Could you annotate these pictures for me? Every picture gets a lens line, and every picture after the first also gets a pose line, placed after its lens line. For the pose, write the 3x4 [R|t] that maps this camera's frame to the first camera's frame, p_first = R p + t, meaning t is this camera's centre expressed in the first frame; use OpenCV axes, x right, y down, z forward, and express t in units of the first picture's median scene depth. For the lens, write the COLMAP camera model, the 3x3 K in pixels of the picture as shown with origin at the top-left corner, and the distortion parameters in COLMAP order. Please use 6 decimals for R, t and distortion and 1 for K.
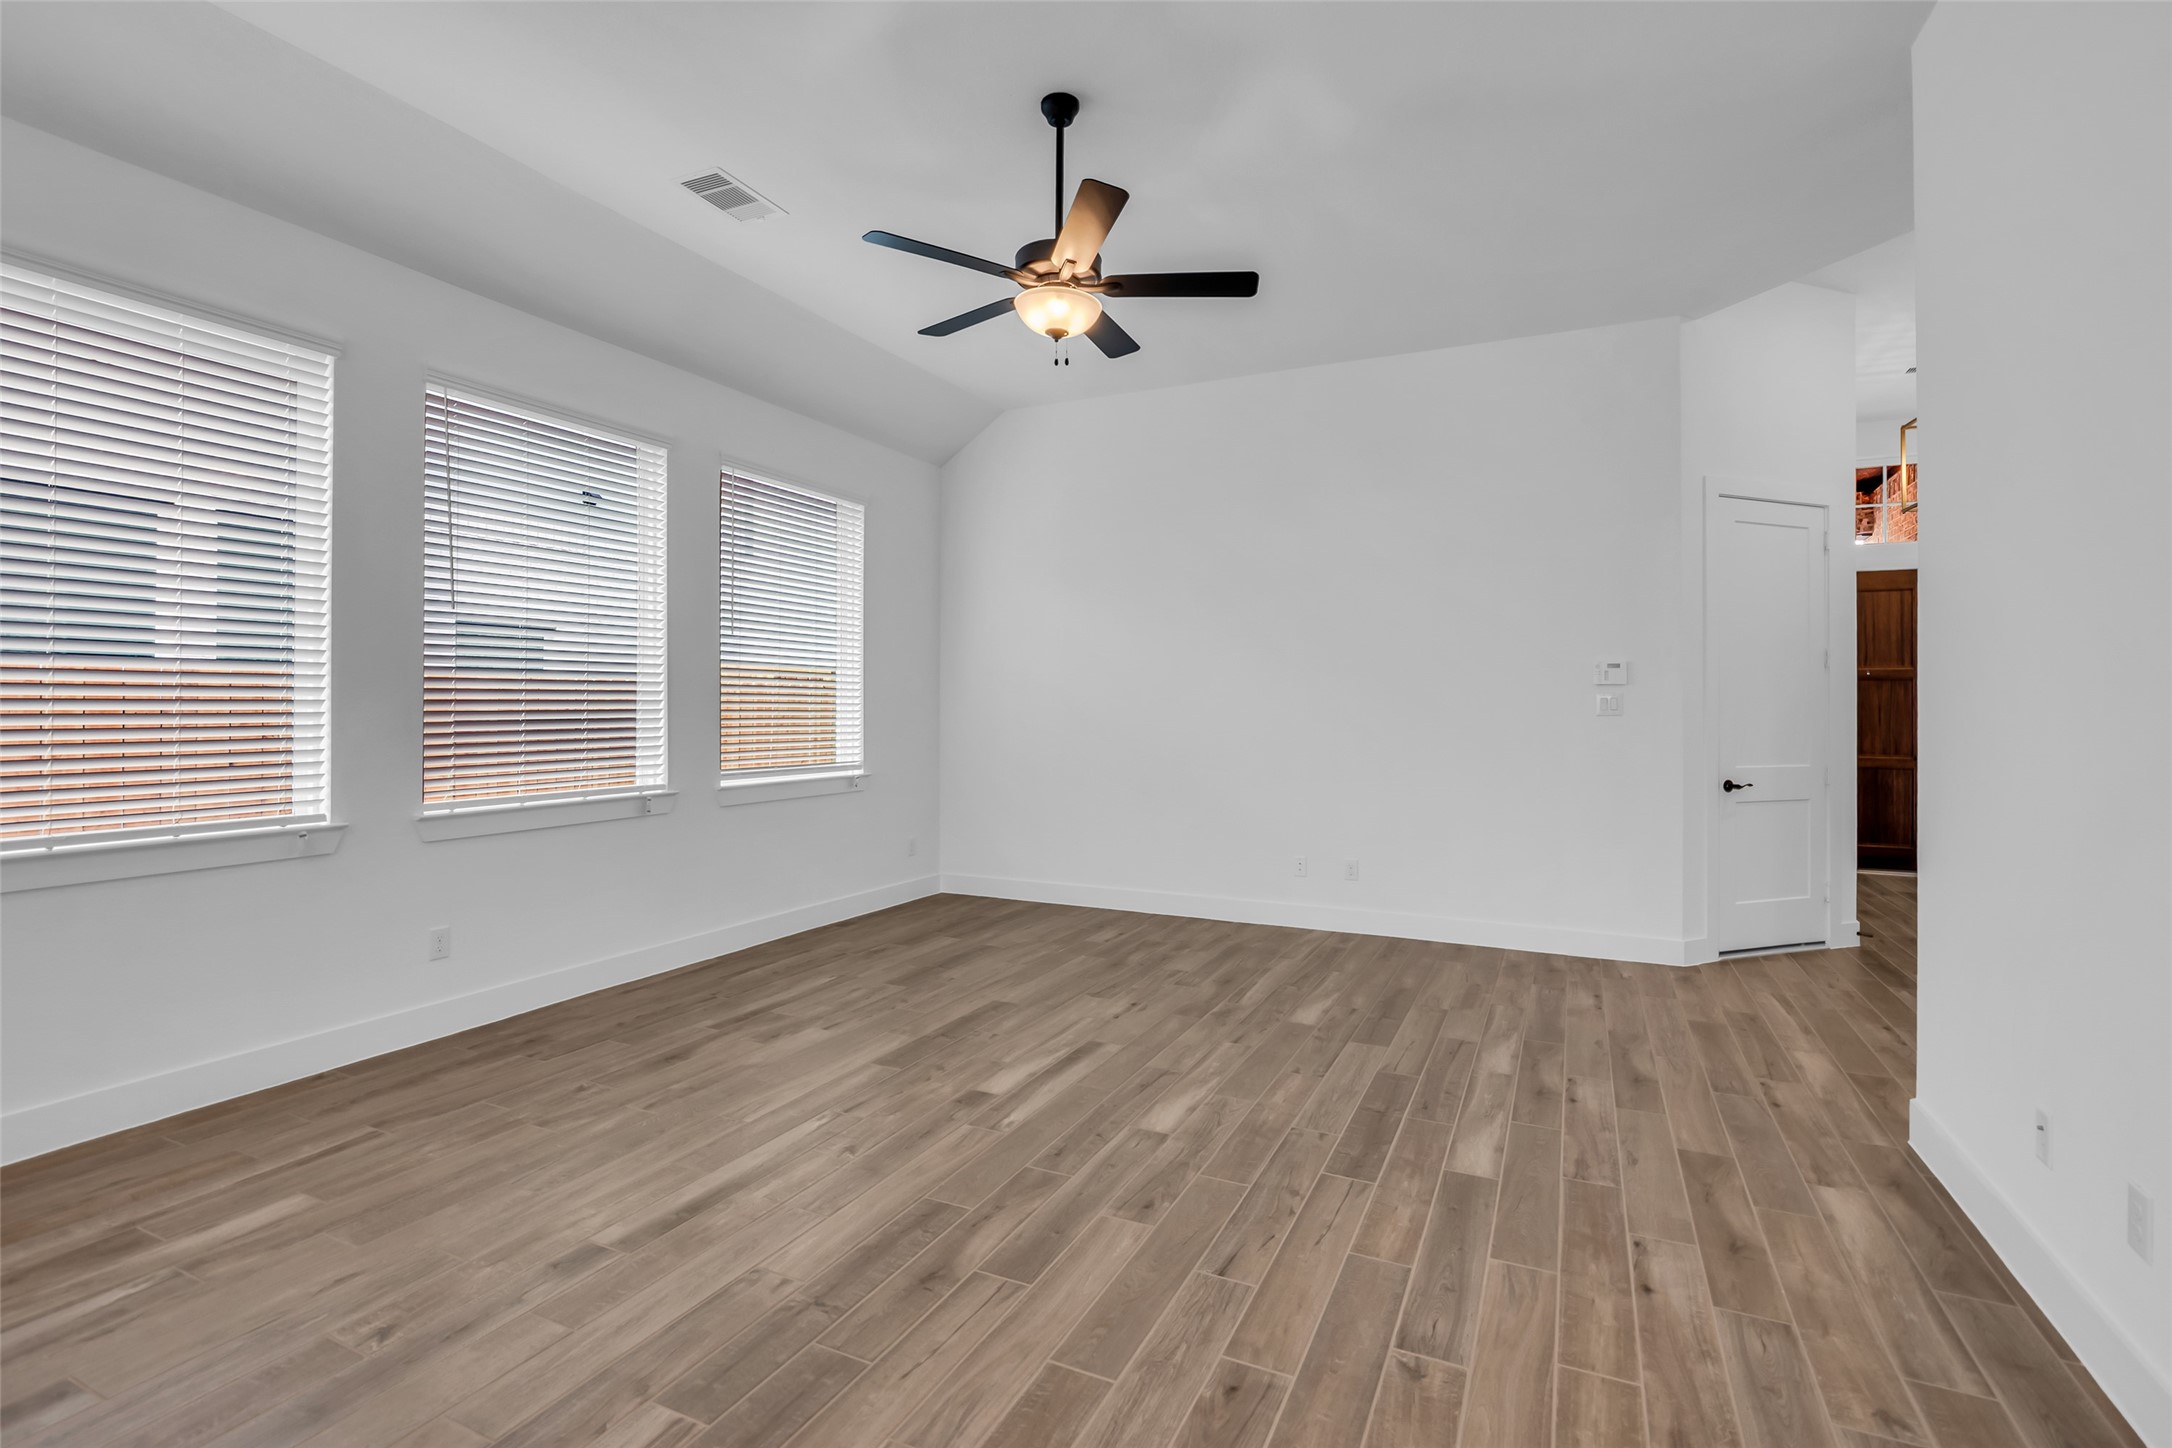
lens RADIAL K [[1016.3, 0, 1089.6], [0, 1016.3, 721.6], [0, 0, 1]] dist [0.000211, 0.000079]
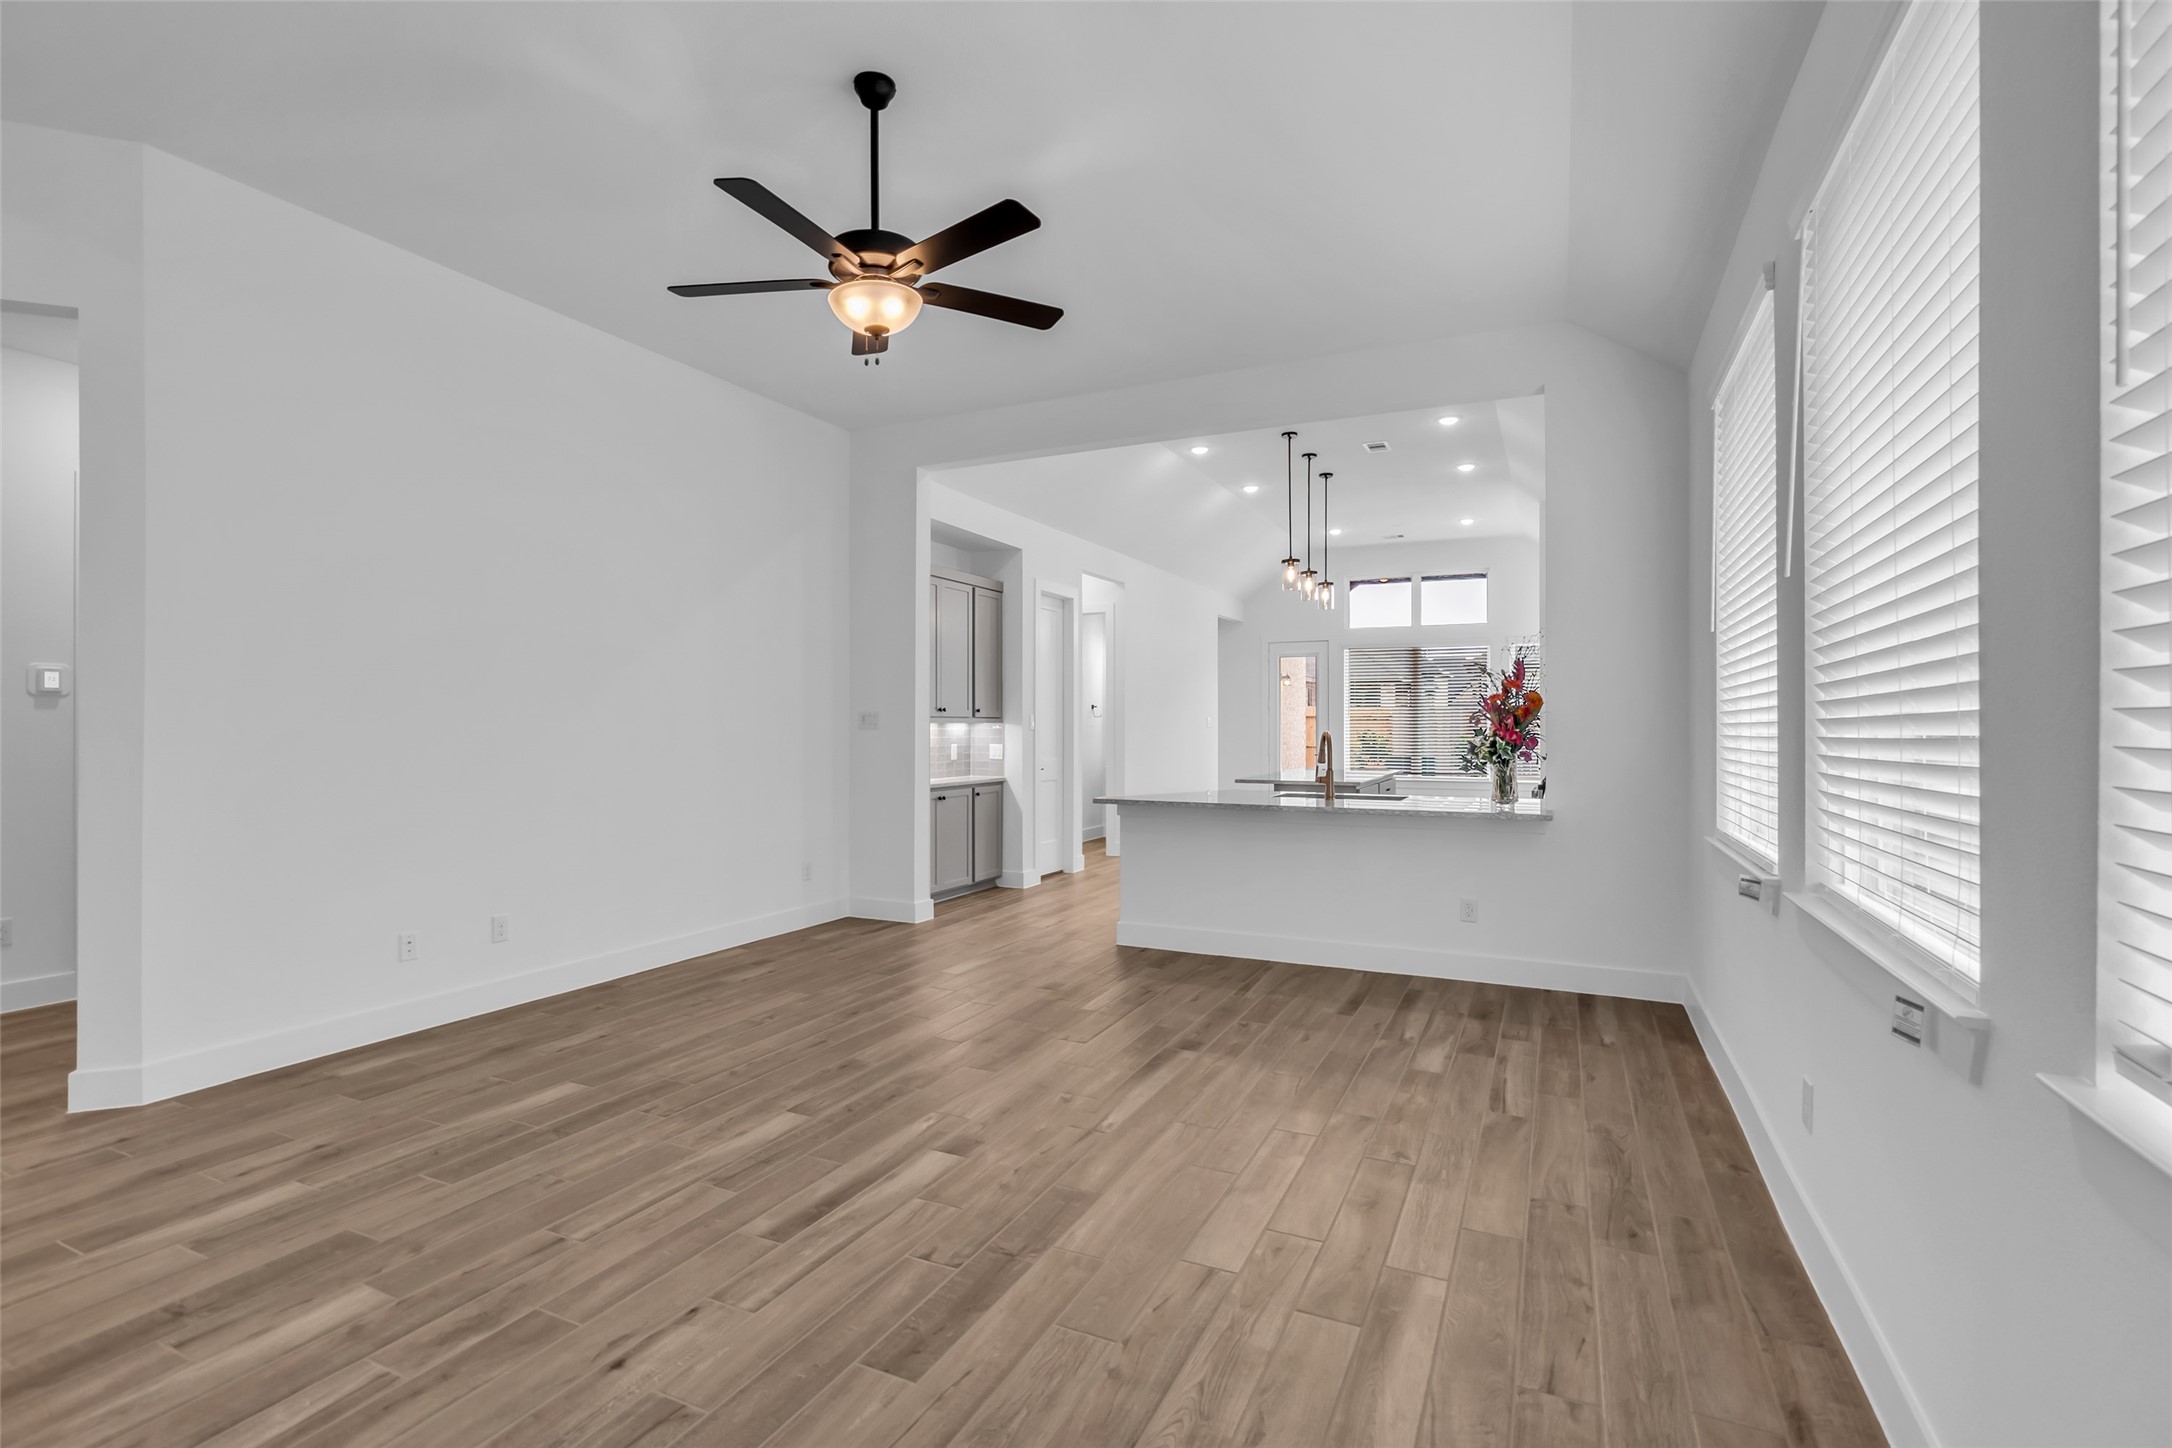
lens RADIAL K [[1016.3, 0, 1086.1], [0, 1016.3, 718.7], [0, 0, 1]] dist [0.000211, 0.000079]
pose [[-0.999973, -0.003206, -0.006629, -0.231906], [-0.003246, 0.999976, 0.006173, -0.029316], [0.006609, 0.006195, -0.999959, 2.032935]]
